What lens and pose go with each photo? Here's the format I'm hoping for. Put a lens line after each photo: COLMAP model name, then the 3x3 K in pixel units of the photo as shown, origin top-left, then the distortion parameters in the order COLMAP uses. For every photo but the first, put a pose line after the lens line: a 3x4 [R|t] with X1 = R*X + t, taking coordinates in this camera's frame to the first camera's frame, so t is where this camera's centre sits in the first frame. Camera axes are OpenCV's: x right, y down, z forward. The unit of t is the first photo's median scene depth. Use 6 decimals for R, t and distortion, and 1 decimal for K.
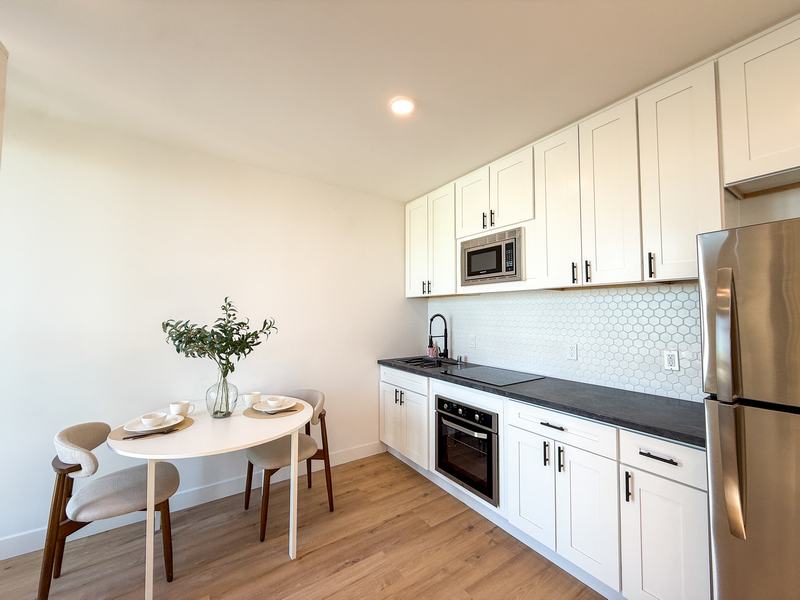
lens RADIAL K [[322.0, 0, 397.0], [0, 322.0, 300.4], [0, 0, 1]] dist [-0.002301, 0.000087]
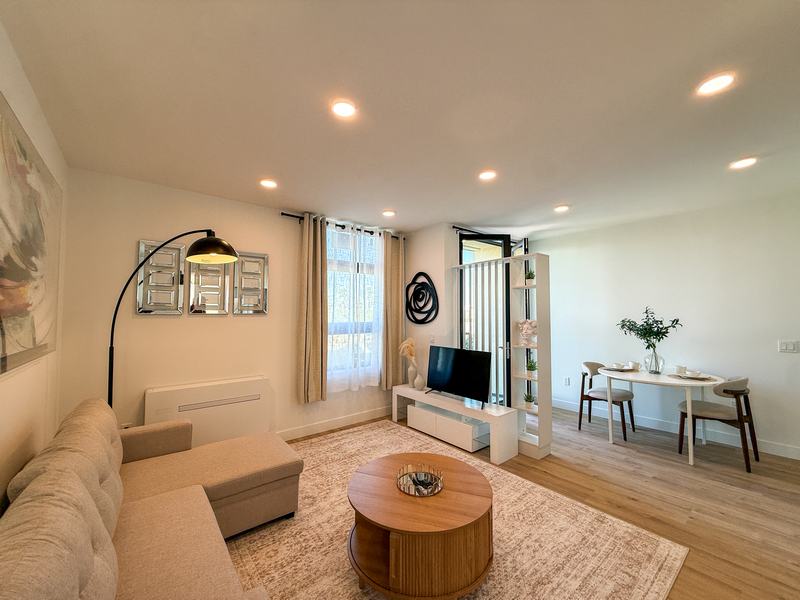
lens RADIAL K [[322.0, 0, 394.2], [0, 322.0, 302.2], [0, 0, 1]] dist [-0.002301, 0.000087]
pose [[0.076695, -0.040042, -0.996250, 0.933968], [0.043570, 0.998373, -0.036773, -0.024417], [0.996102, -0.040586, 0.078314, -0.460862]]
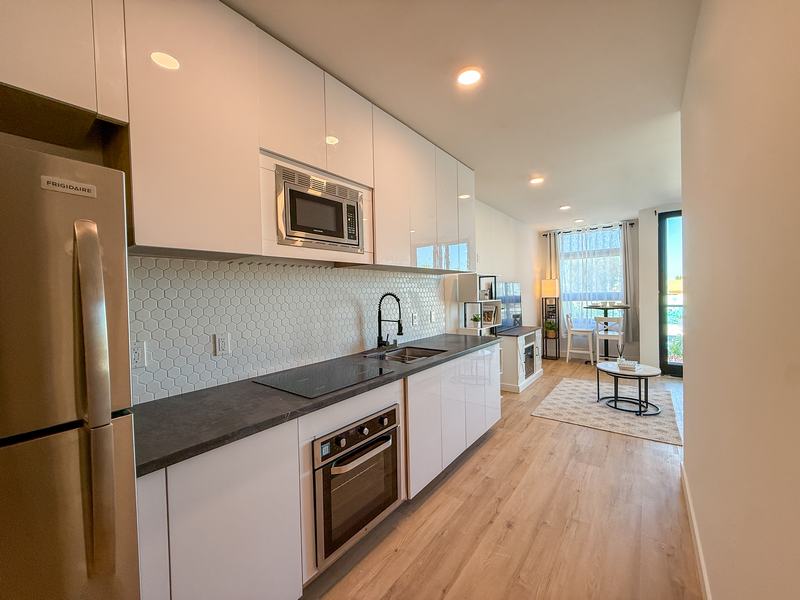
lens RADIAL K [[322.0, 0, 406.8], [0, 322.0, 299.6], [0, 0, 1]] dist [-0.002301, 0.000087]
pose [[-0.315796, -0.004826, 0.948815, -0.462175], [-0.009638, 0.999952, 0.001878, 0.057963], [-0.948778, -0.008552, -0.315828, 1.094091]]
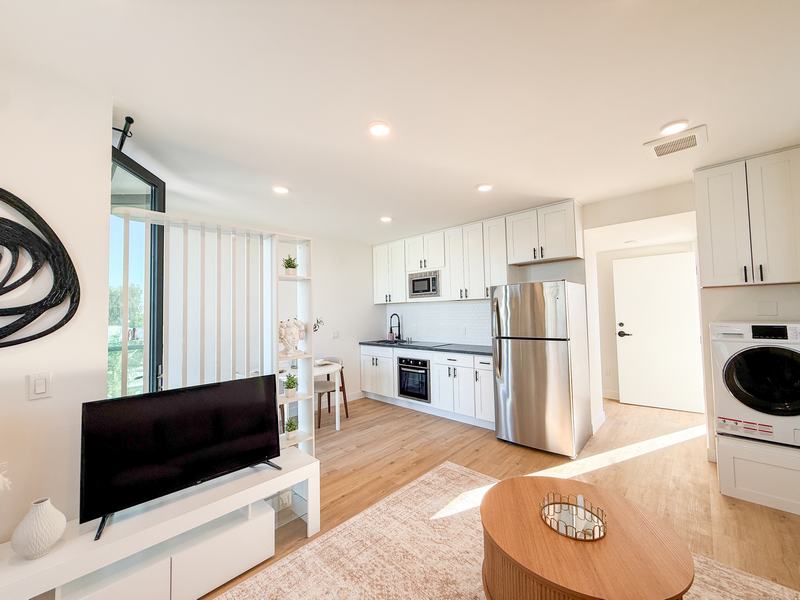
lens RADIAL K [[322.0, 0, 399.3], [0, 322.0, 299.3], [0, 0, 1]] dist [-0.002301, 0.000087]
pose [[0.974854, -0.011656, 0.222541, -0.299229], [0.012623, 0.999916, -0.002924, -0.037425], [-0.222488, 0.005660, 0.974919, -0.883541]]
